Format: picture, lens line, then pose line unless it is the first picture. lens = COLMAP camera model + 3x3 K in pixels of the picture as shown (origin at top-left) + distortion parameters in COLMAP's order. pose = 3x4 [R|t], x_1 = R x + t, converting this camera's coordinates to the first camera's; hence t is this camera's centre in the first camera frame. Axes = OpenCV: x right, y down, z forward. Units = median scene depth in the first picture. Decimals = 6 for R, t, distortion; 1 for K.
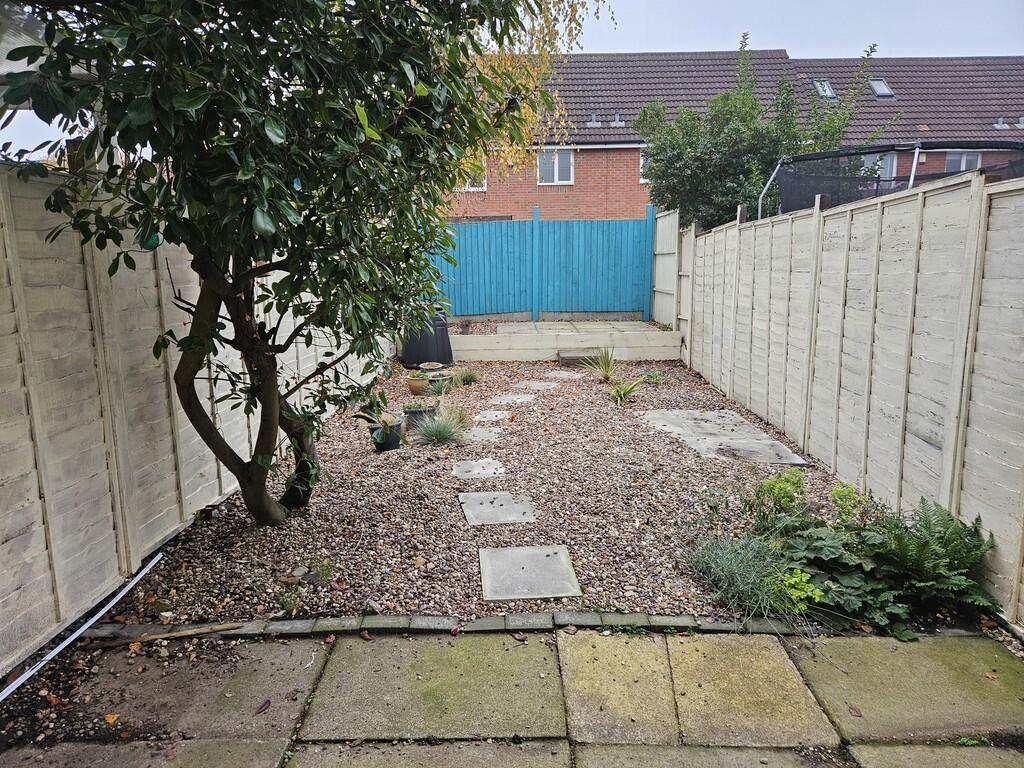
lens RADIAL K [[683.8, 0, 509.2], [0, 683.8, 388.6], [0, 0, 1]] dist [0.046947, -0.030464]
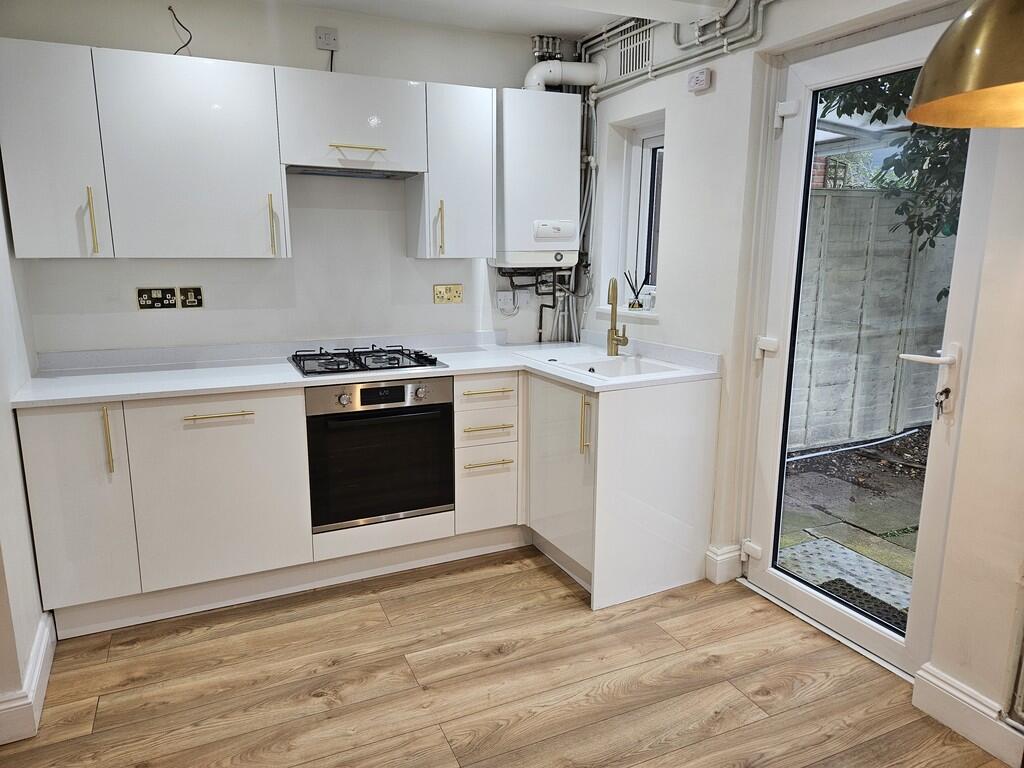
lens RADIAL K [[675.6, 0, 480.3], [0, 675.6, 384.2], [0, 0, 1]] dist [-0.001227, -0.000203]
pose [[0.405741, 0.195128, -0.892916, 0.398043], [-0.152305, 0.977720, 0.144453, 0.063035], [0.901209, 0.077385, 0.426420, -0.498190]]
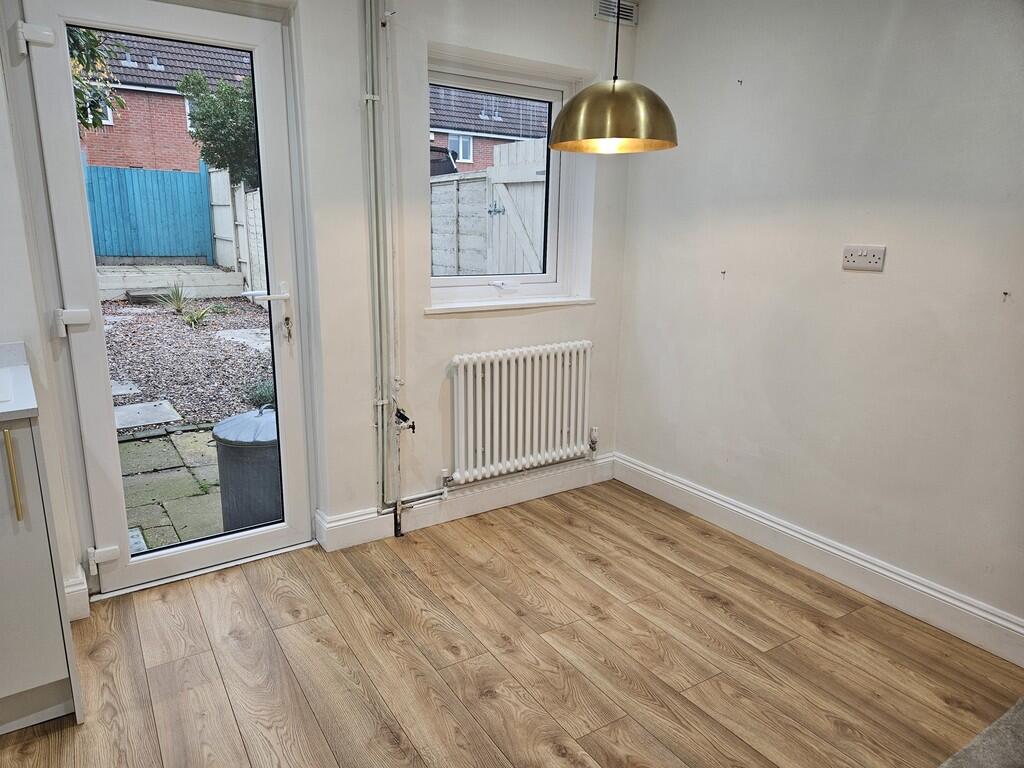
lens RADIAL K [[683.8, 0, 509.2], [0, 683.8, 388.6], [0, 0, 1]] dist [0.046947, -0.030464]
pose [[0.826476, -0.105532, 0.552992, -0.126495], [0.068319, 0.993815, 0.087550, 0.111486], [-0.558811, -0.034578, 0.828574, -0.656186]]
